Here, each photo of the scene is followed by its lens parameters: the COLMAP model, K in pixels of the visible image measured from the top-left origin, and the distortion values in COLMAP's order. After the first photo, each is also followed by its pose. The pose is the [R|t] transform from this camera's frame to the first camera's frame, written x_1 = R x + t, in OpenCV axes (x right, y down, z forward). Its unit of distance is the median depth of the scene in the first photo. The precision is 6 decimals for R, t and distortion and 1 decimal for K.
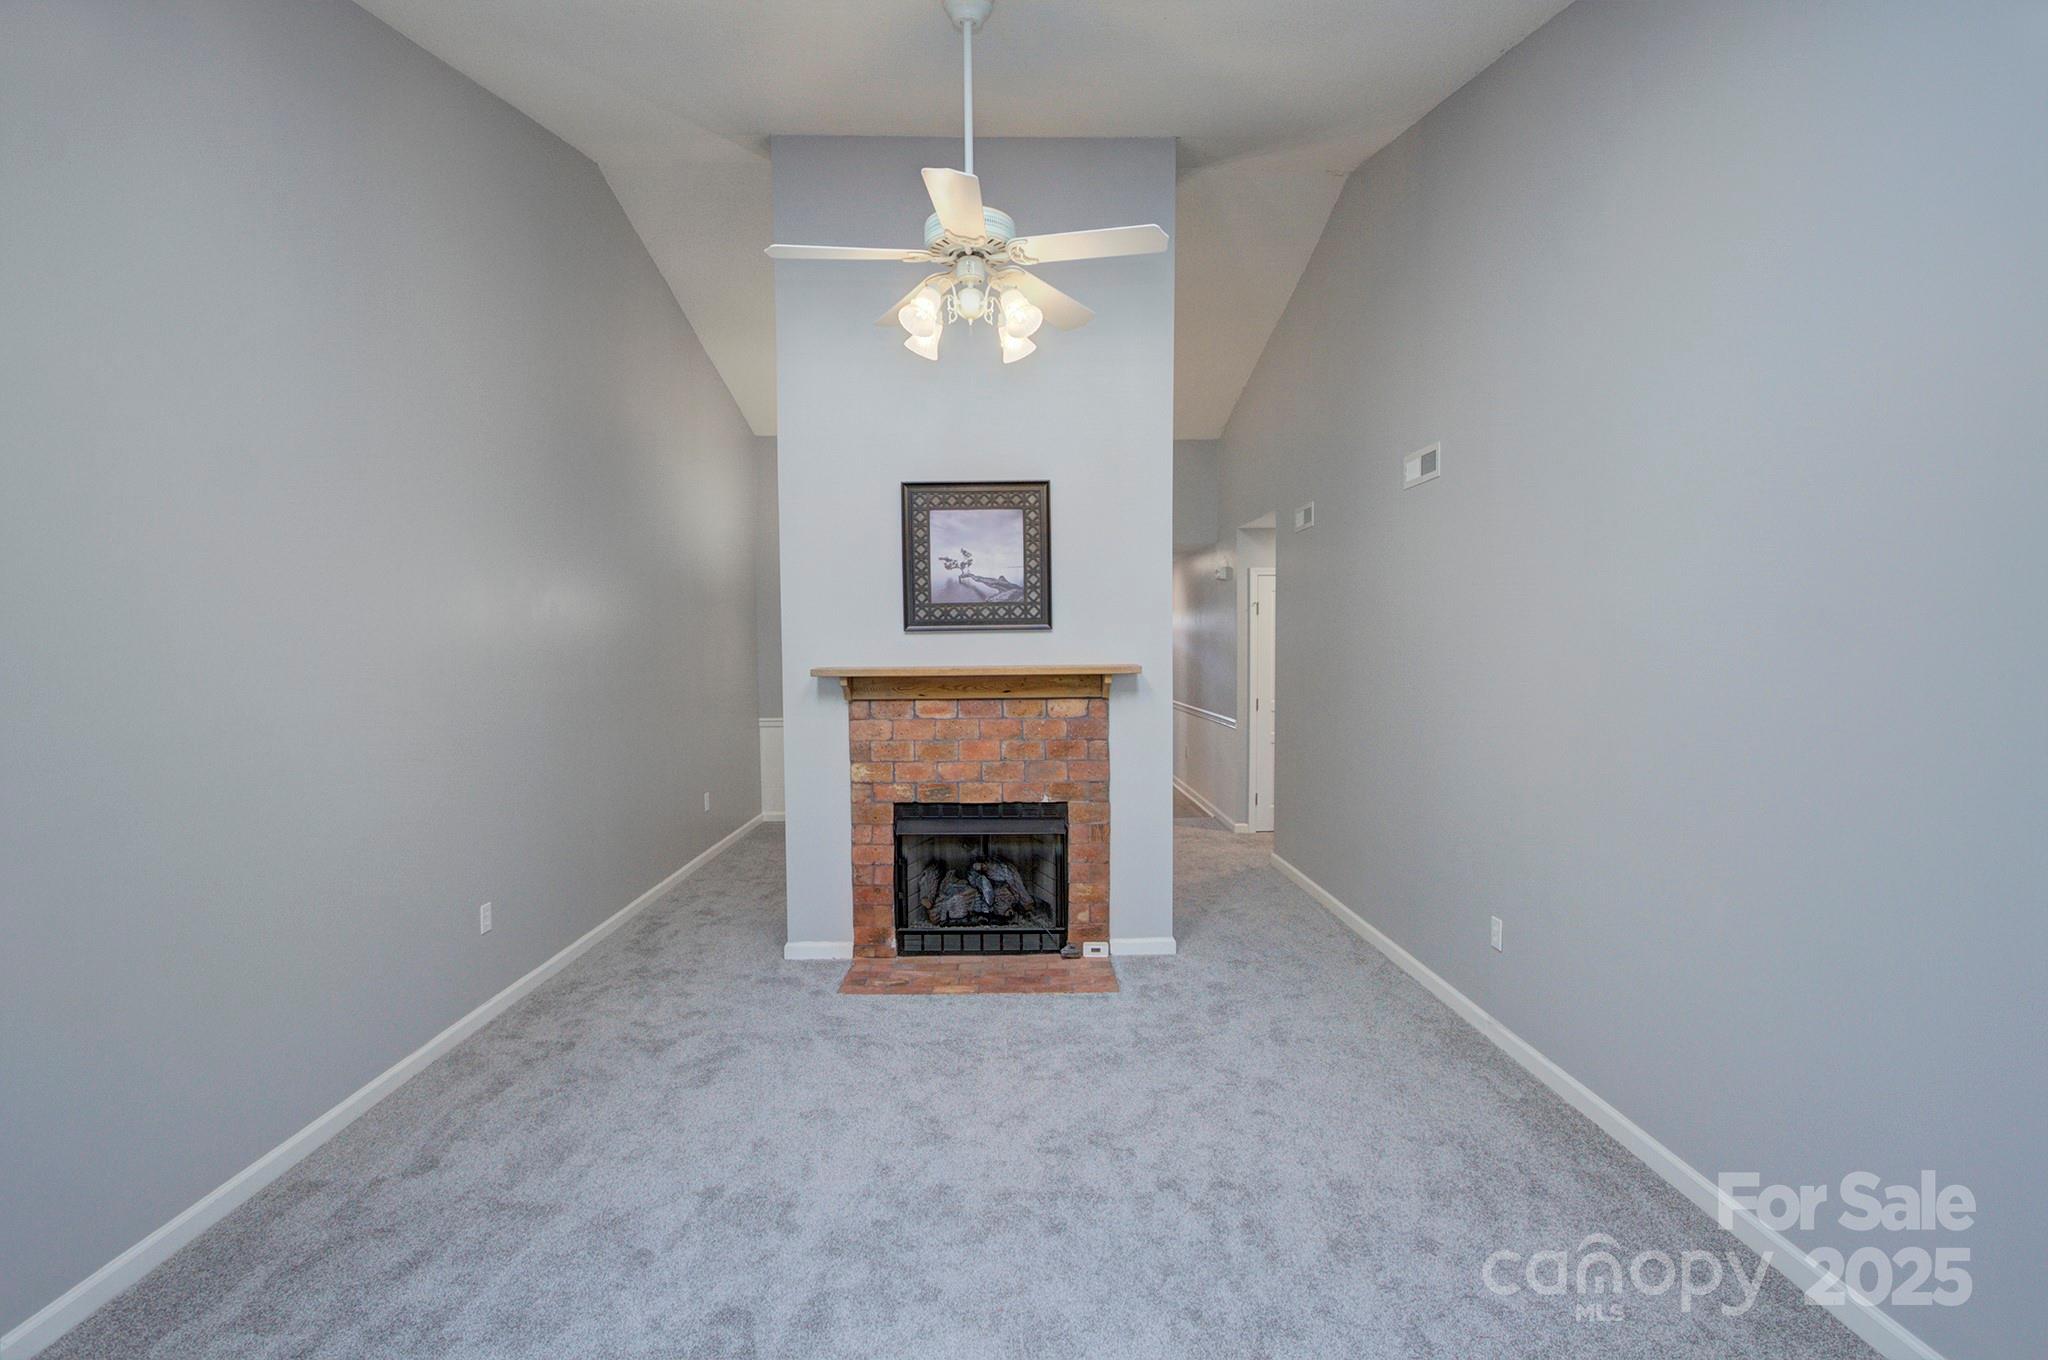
lens RADIAL K [[935.5, 0, 1026.2], [0, 935.5, 664.4], [0, 0, 1]] dist [-0.018326, 0.004608]
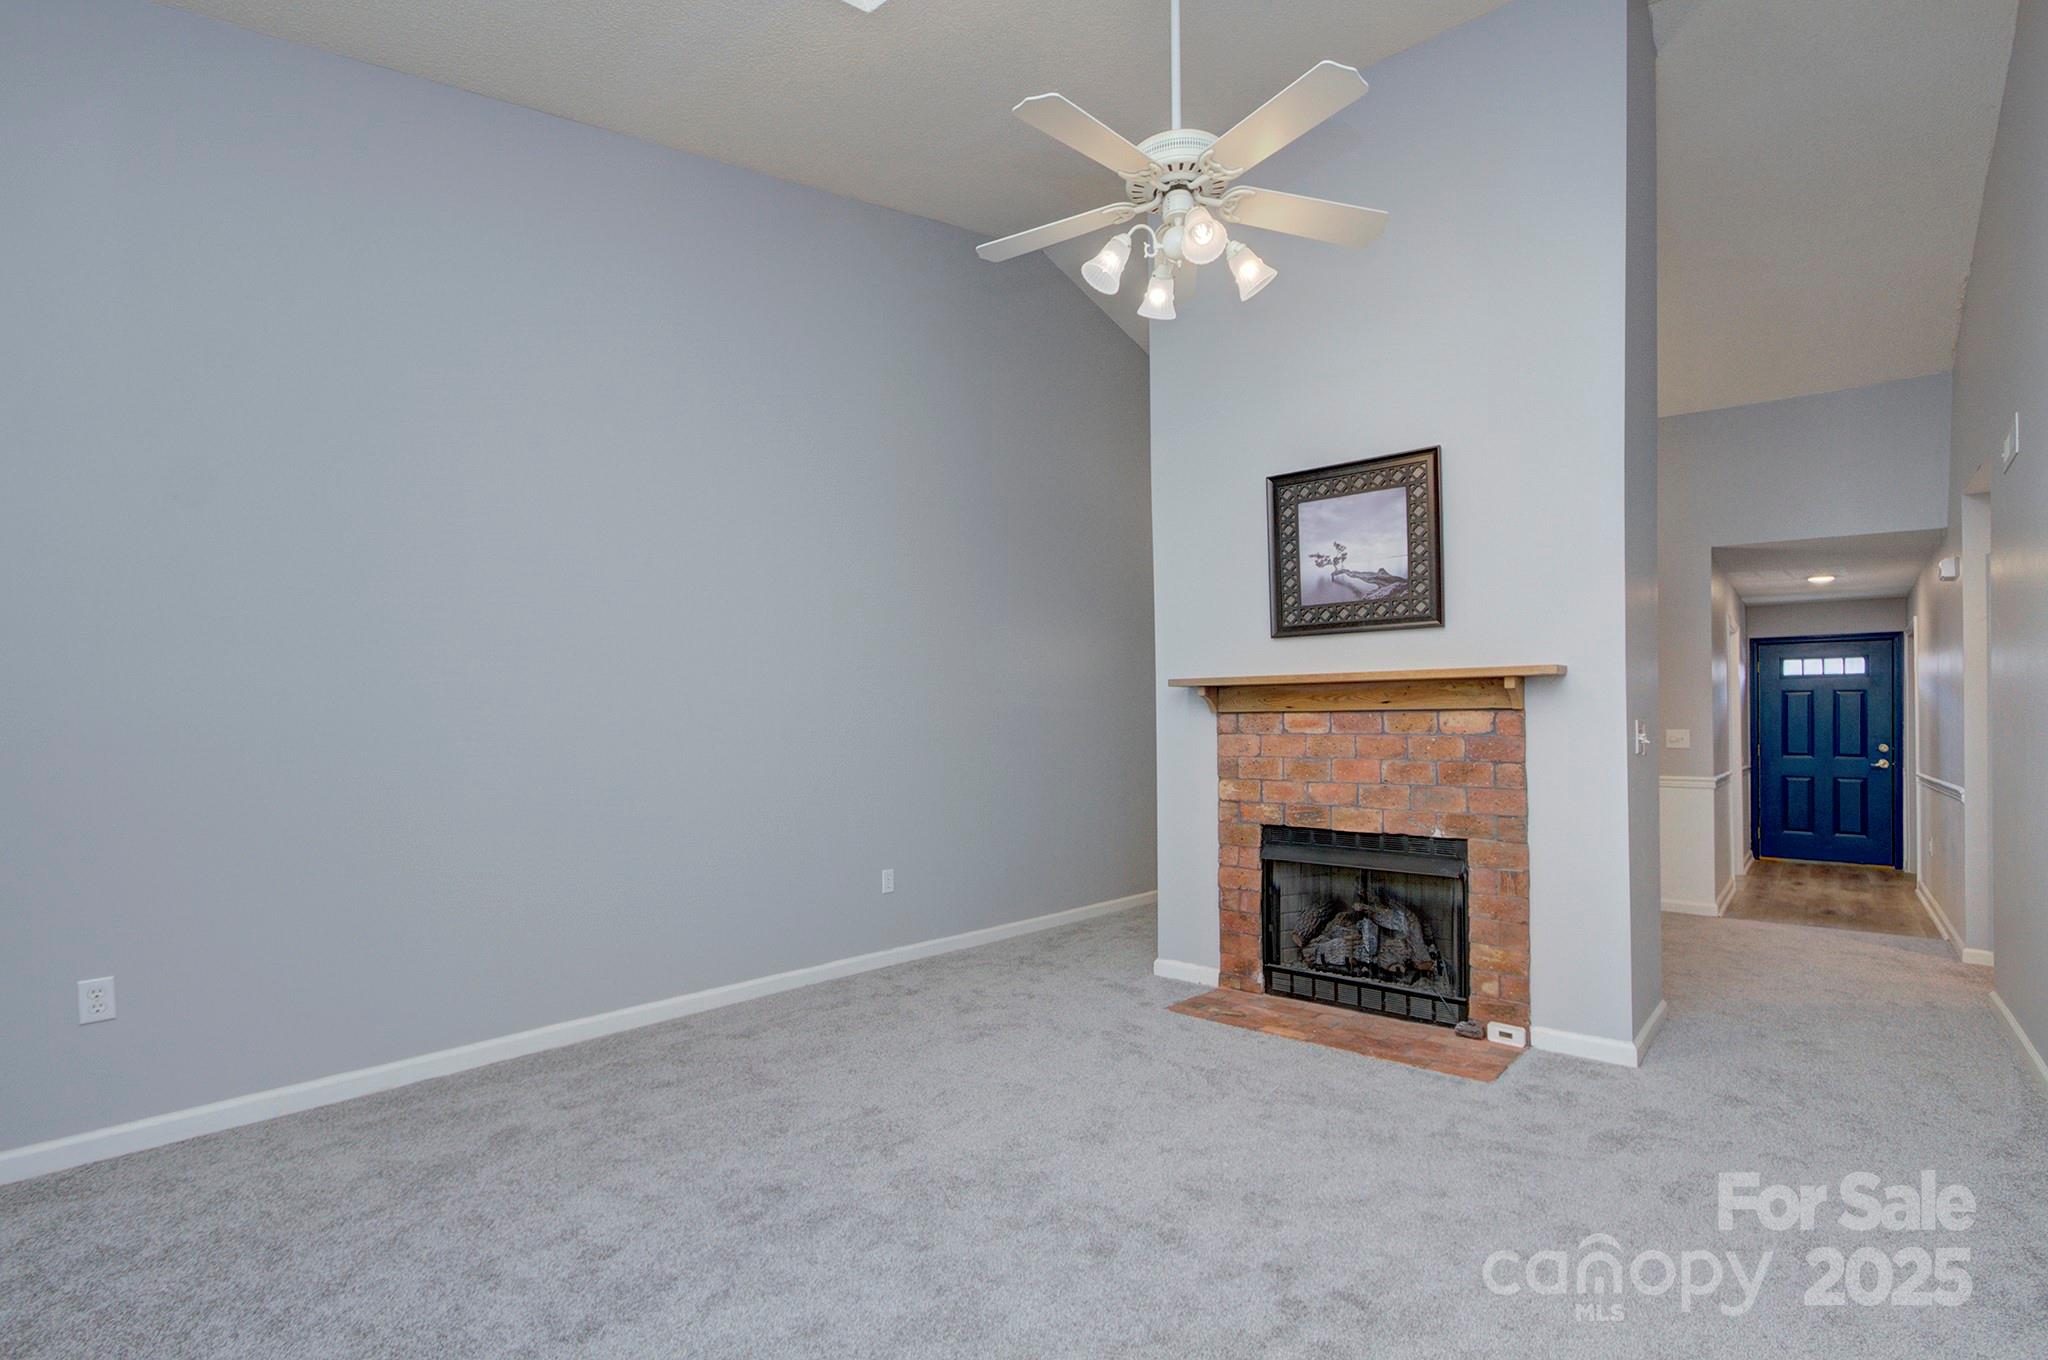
lens RADIAL K [[935.5, 0, 1018.5], [0, 935.5, 701.0], [0, 0, 1]] dist [-0.018326, 0.004608]
pose [[0.746431, -0.019310, -0.665182, 0.294226], [-0.014726, 0.998855, -0.045520, 0.071733], [0.665300, 0.043773, 0.745292, 0.148242]]
